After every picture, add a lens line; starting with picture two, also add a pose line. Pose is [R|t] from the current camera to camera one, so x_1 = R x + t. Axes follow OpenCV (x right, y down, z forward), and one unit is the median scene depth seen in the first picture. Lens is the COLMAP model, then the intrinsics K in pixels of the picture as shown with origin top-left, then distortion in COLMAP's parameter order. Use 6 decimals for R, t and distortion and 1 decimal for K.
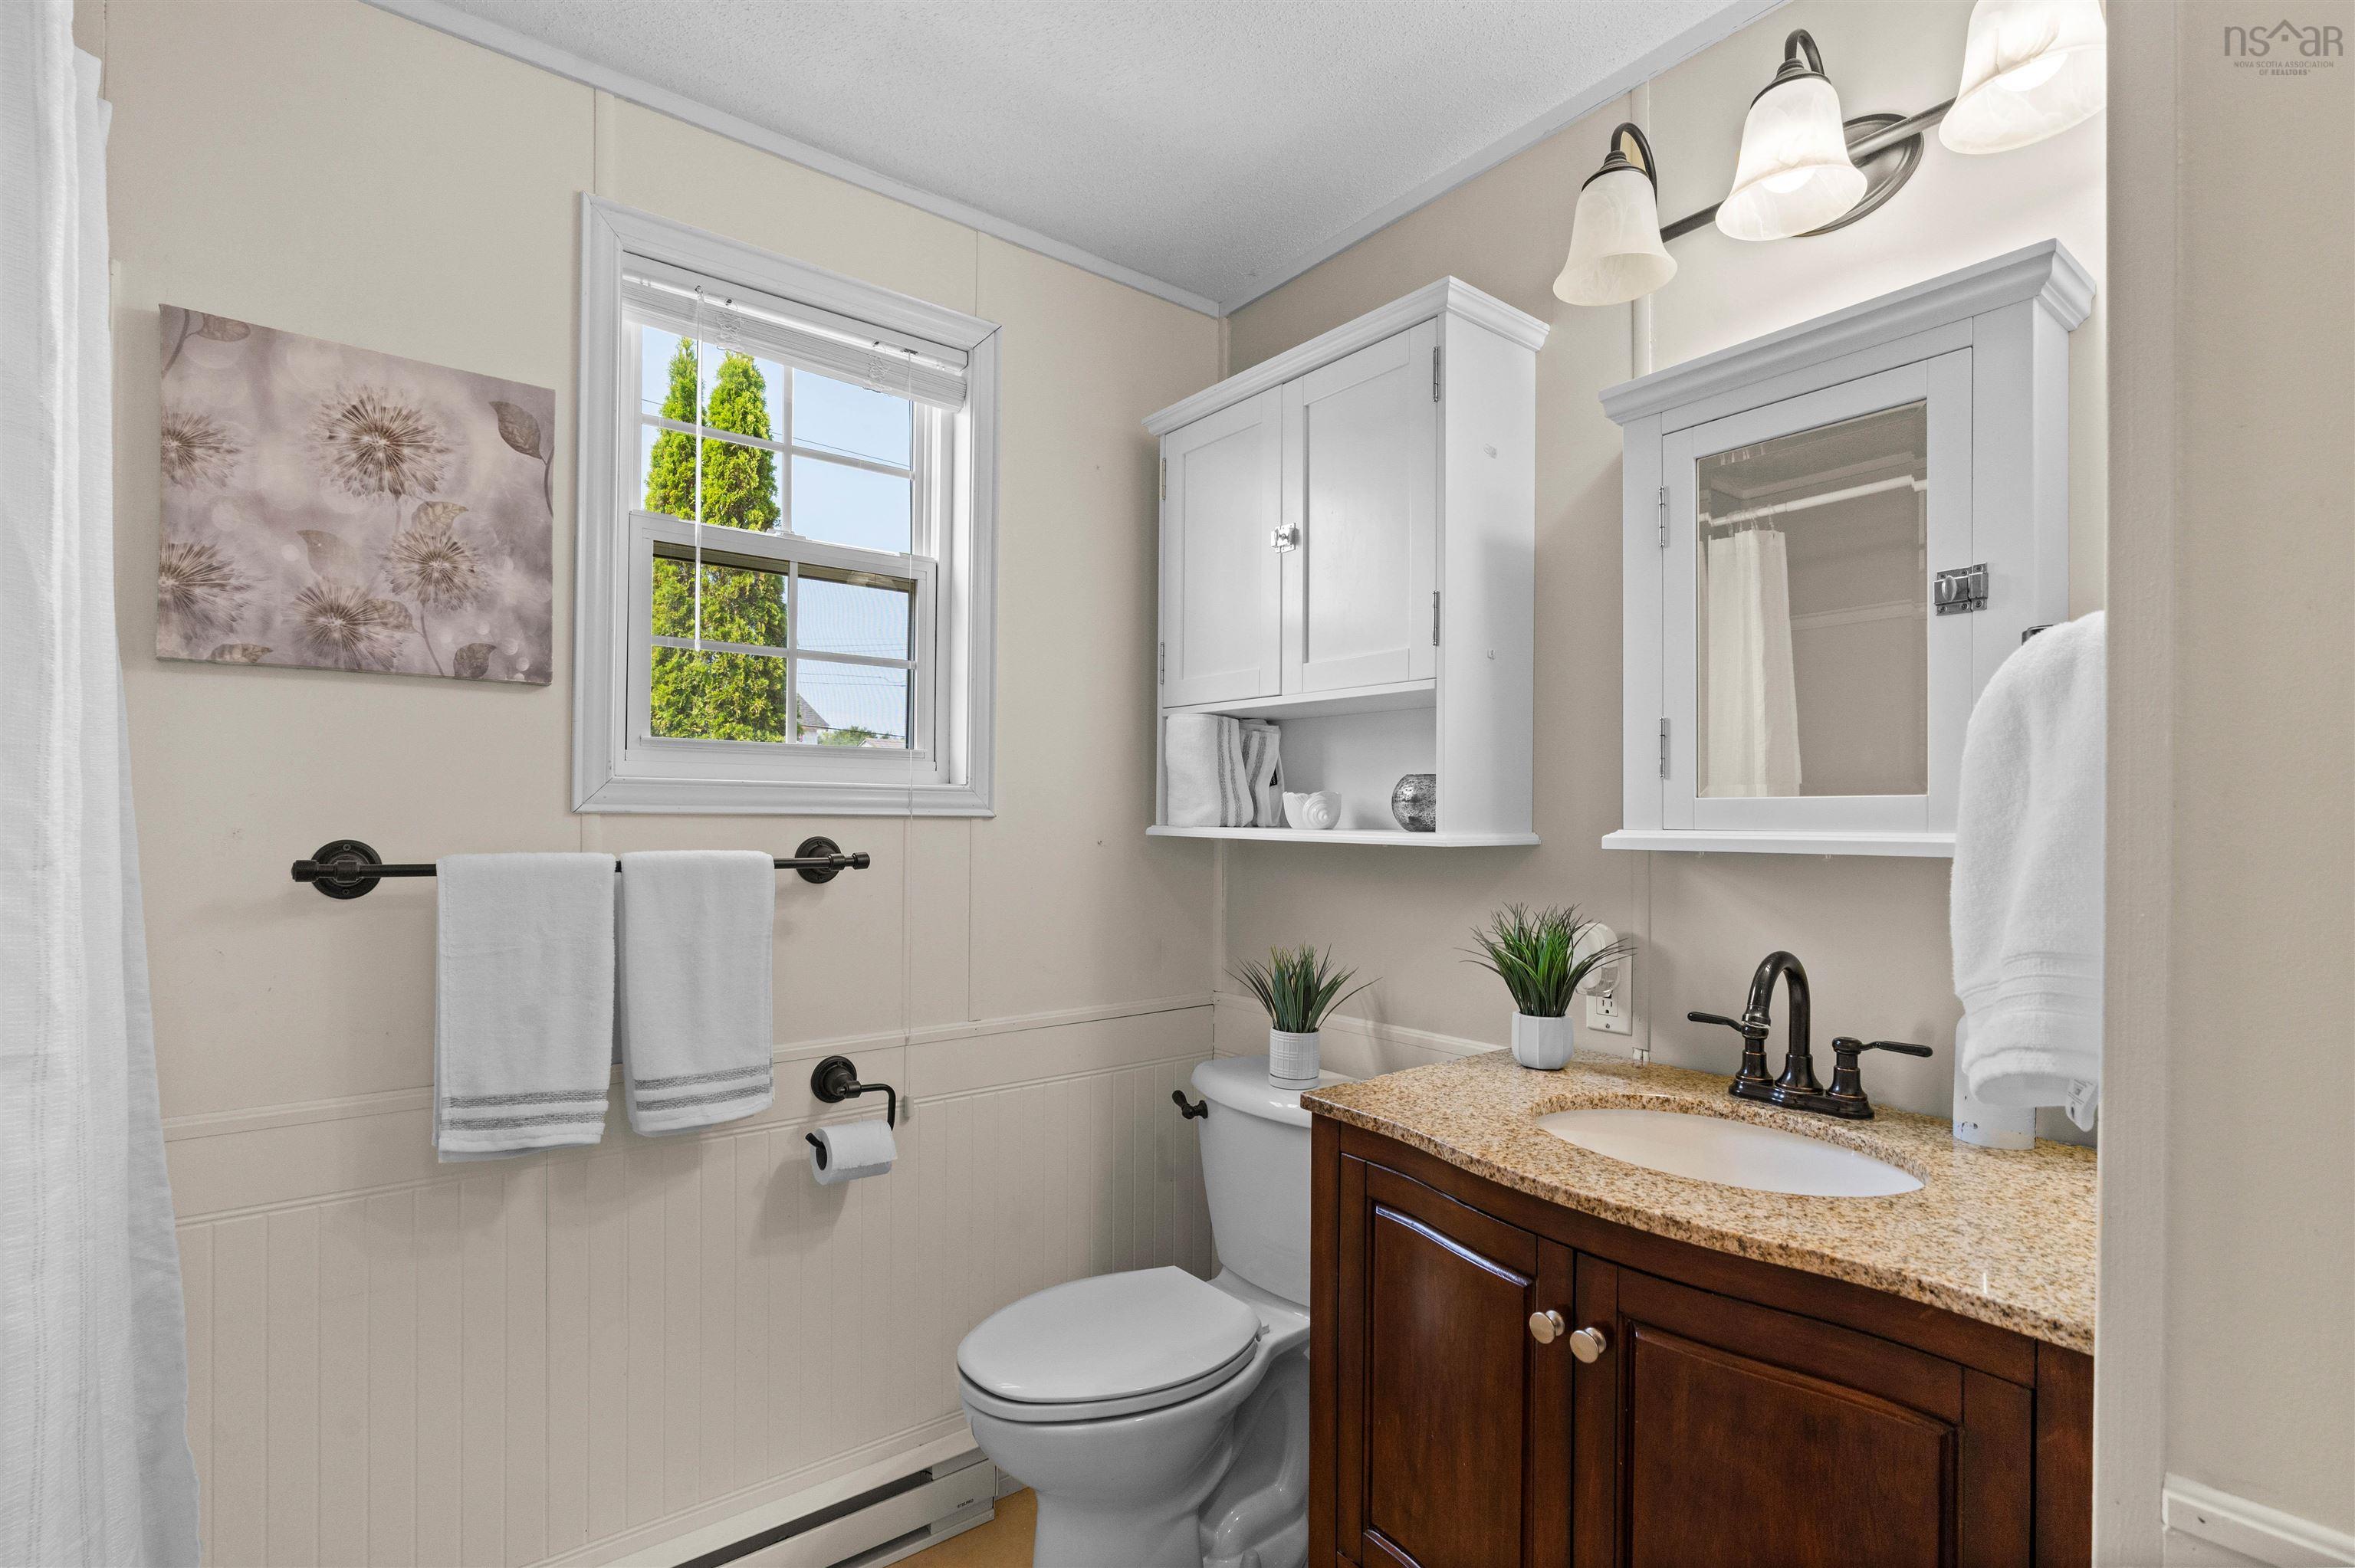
lens RADIAL K [[1078.6, 0, 1170.9], [0, 1078.6, 792.1], [0, 0, 1]] dist [-0.007596, 0.000584]
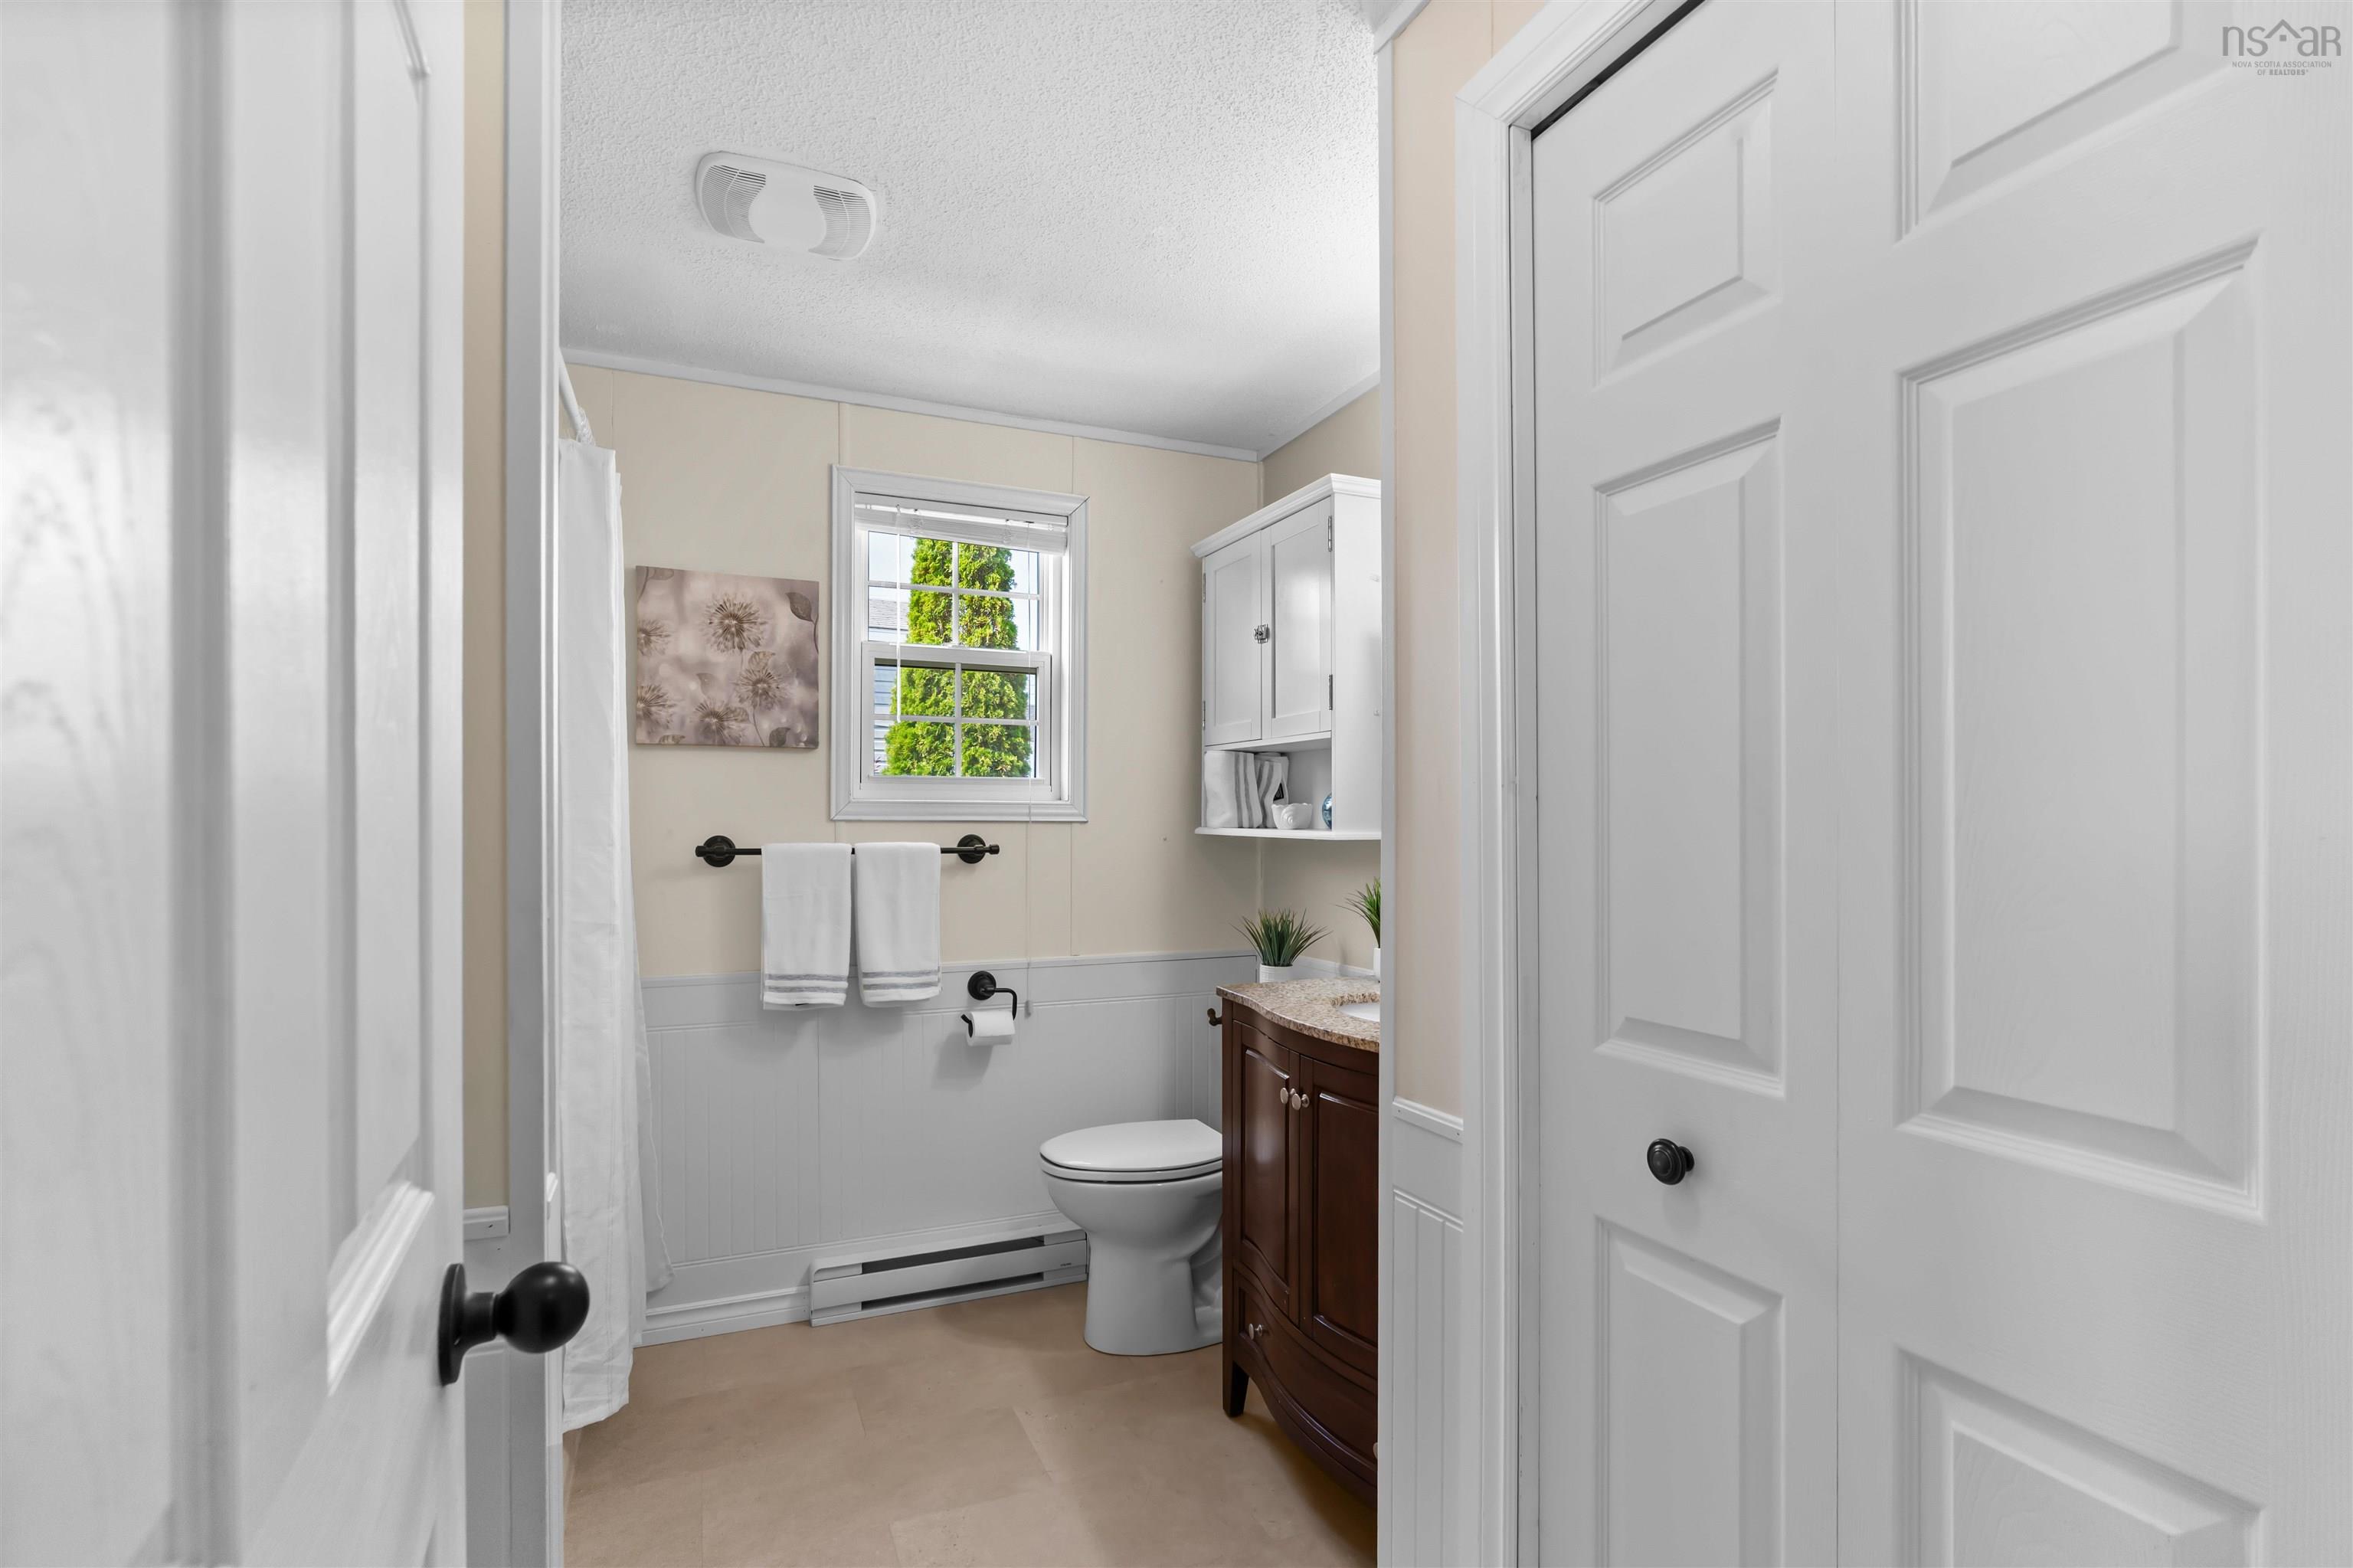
lens RADIAL K [[1077.9, 0, 1169.9], [0, 1077.9, 792.1], [0, 0, 1]] dist [-0.007596, 0.000584]
pose [[0.970009, -0.009476, -0.242884, 0.421680], [0.008787, 0.999954, -0.003921, -0.015522], [0.242910, 0.001669, 0.970047, -0.588041]]
